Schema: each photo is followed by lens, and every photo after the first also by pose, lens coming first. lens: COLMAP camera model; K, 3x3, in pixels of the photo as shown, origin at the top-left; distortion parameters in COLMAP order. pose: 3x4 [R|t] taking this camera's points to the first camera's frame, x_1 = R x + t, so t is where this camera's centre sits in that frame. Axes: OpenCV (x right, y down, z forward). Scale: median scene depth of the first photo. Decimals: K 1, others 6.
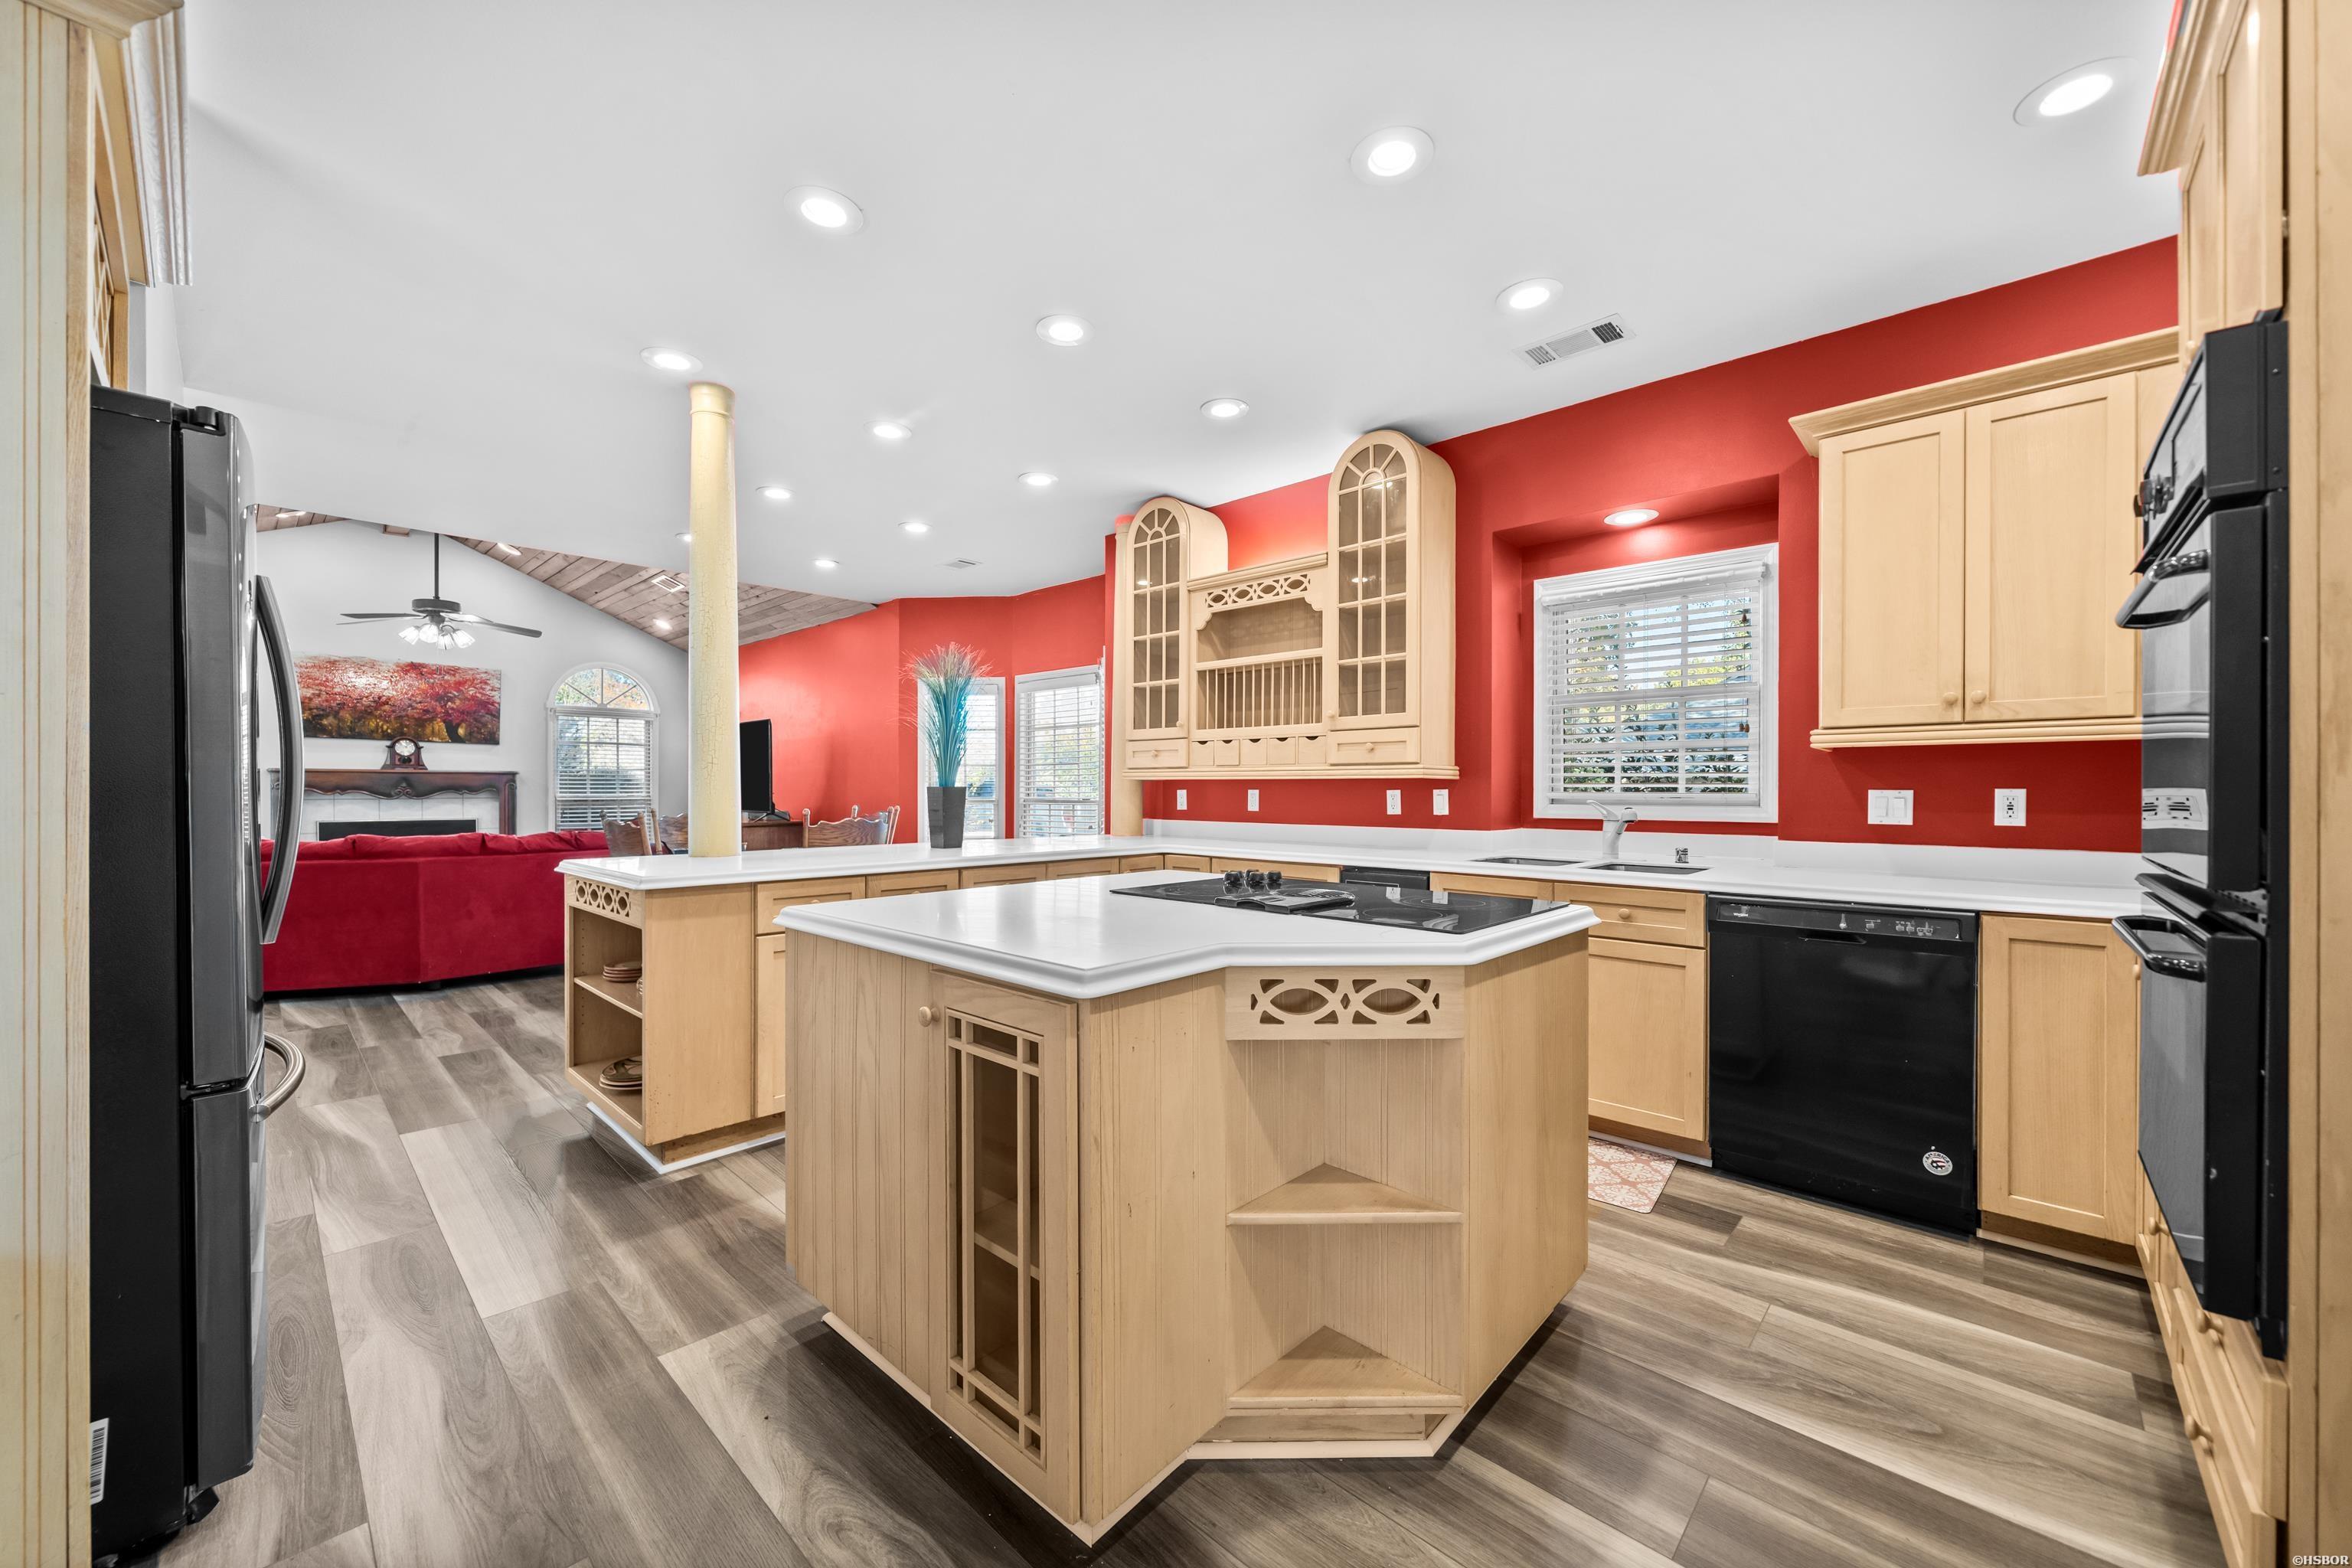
lens RADIAL K [[878.9, 0, 1181.4], [0, 878.9, 789.7], [0, 0, 1]] dist [-0.000229, -0.000096]
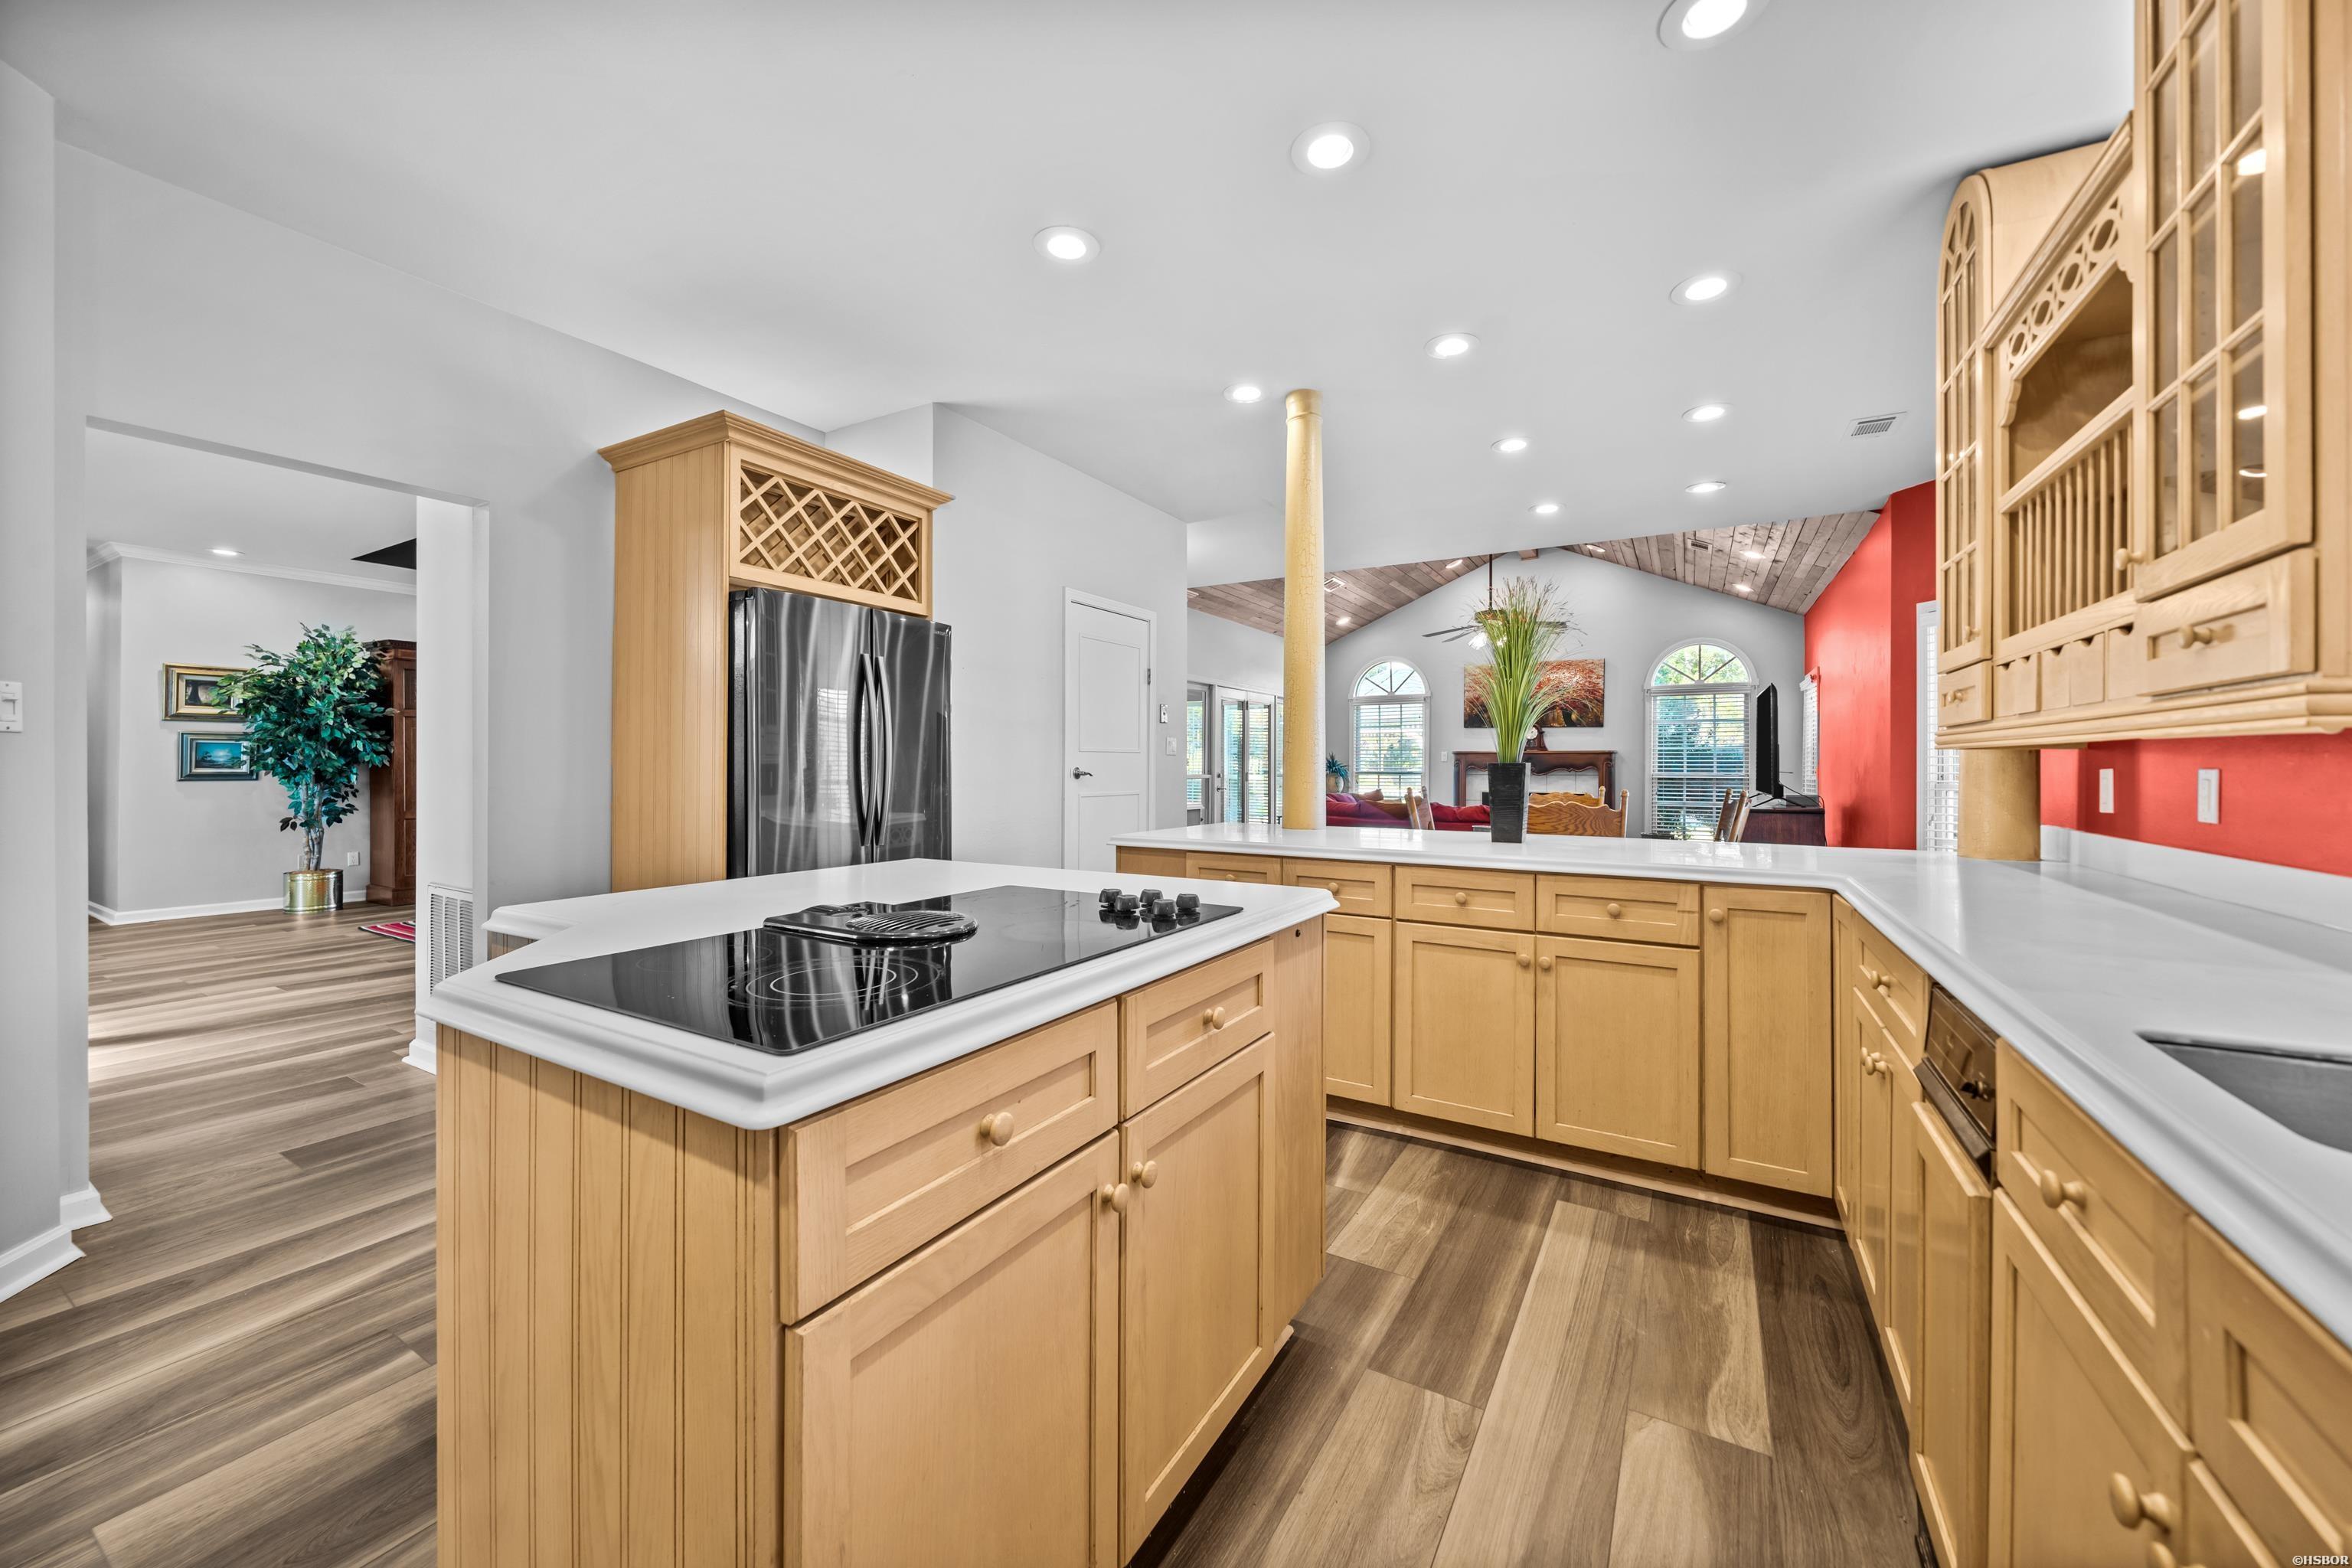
lens RADIAL K [[895.6, 0, 1174.1], [0, 895.6, 765.5], [0, 0, 1]] dist [0.001002, 0.000211]
pose [[0.213070, 0.001397, -0.977036, 0.448838], [-0.006811, 0.999977, -0.000056, 0.000489], [0.977013, 0.006666, 0.213075, 0.548792]]
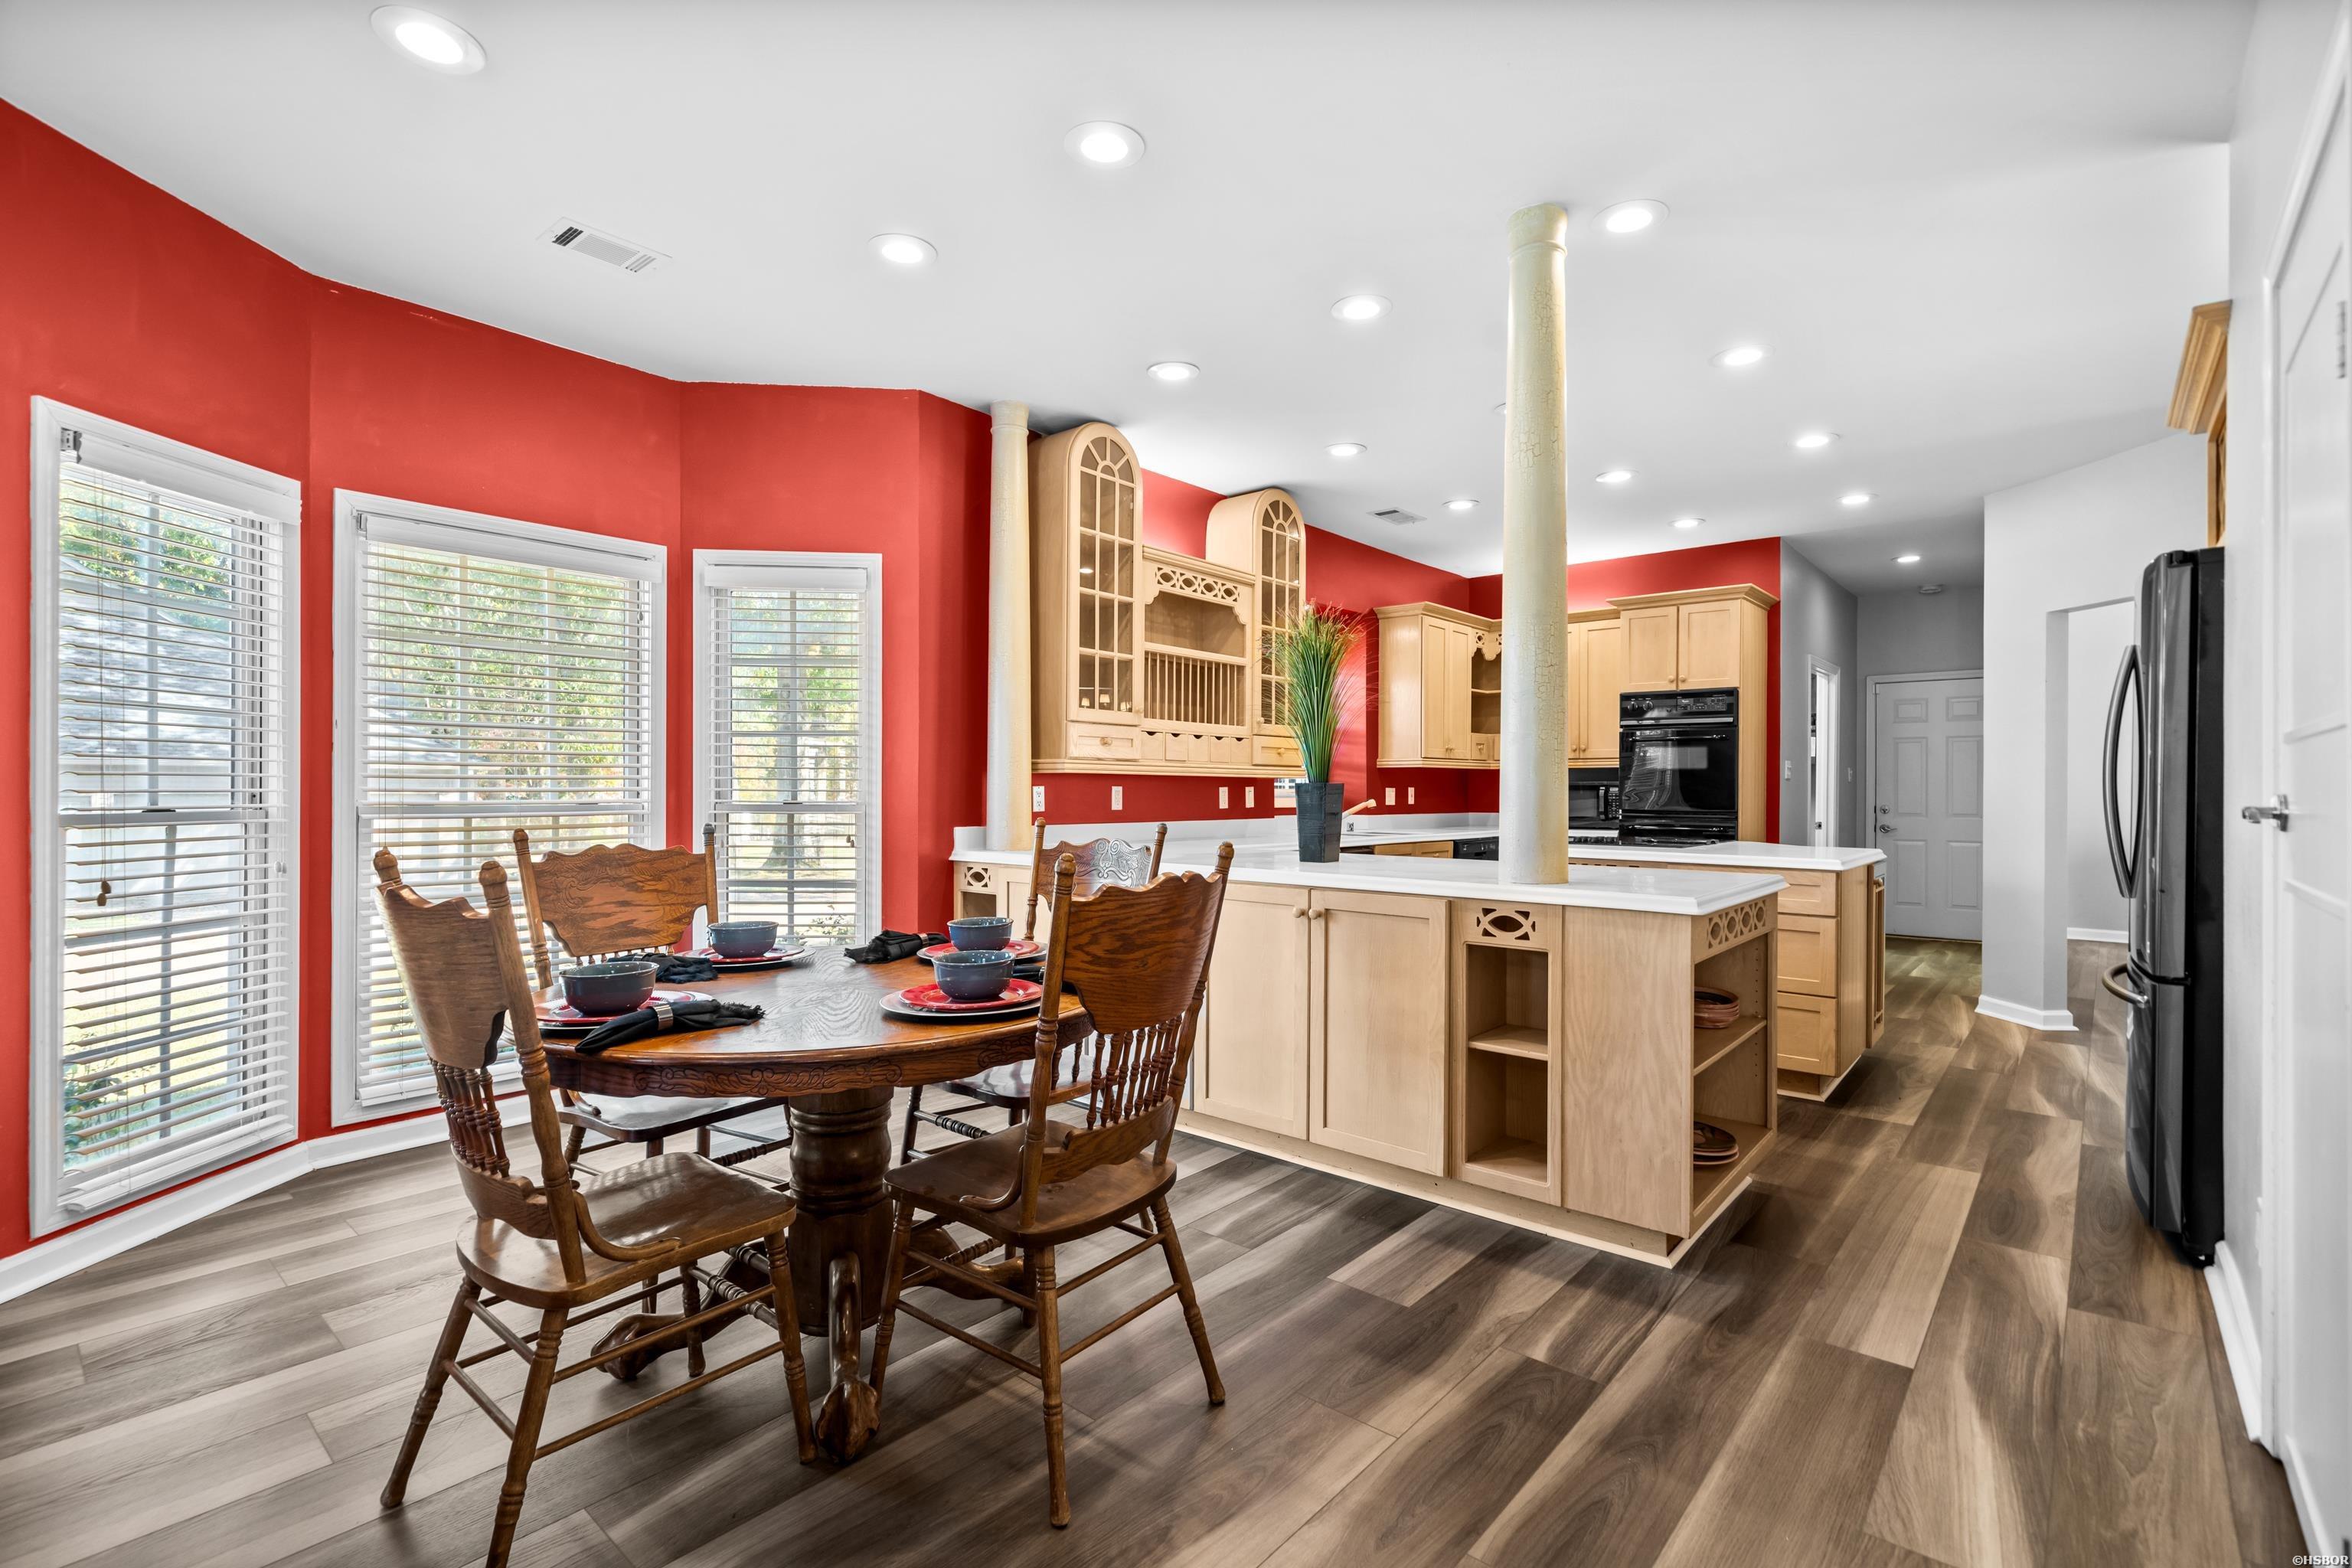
lens RADIAL K [[1087.3, 0, 1176.0], [0, 1087.3, 784.0], [0, 0, 1]] dist [0.002812, 0.000289]
pose [[-0.040799, 0.003575, 0.999161, -1.236148], [-0.002997, 0.999989, -0.003700, 0.001726], [-0.999163, -0.003146, -0.040788, 1.176422]]
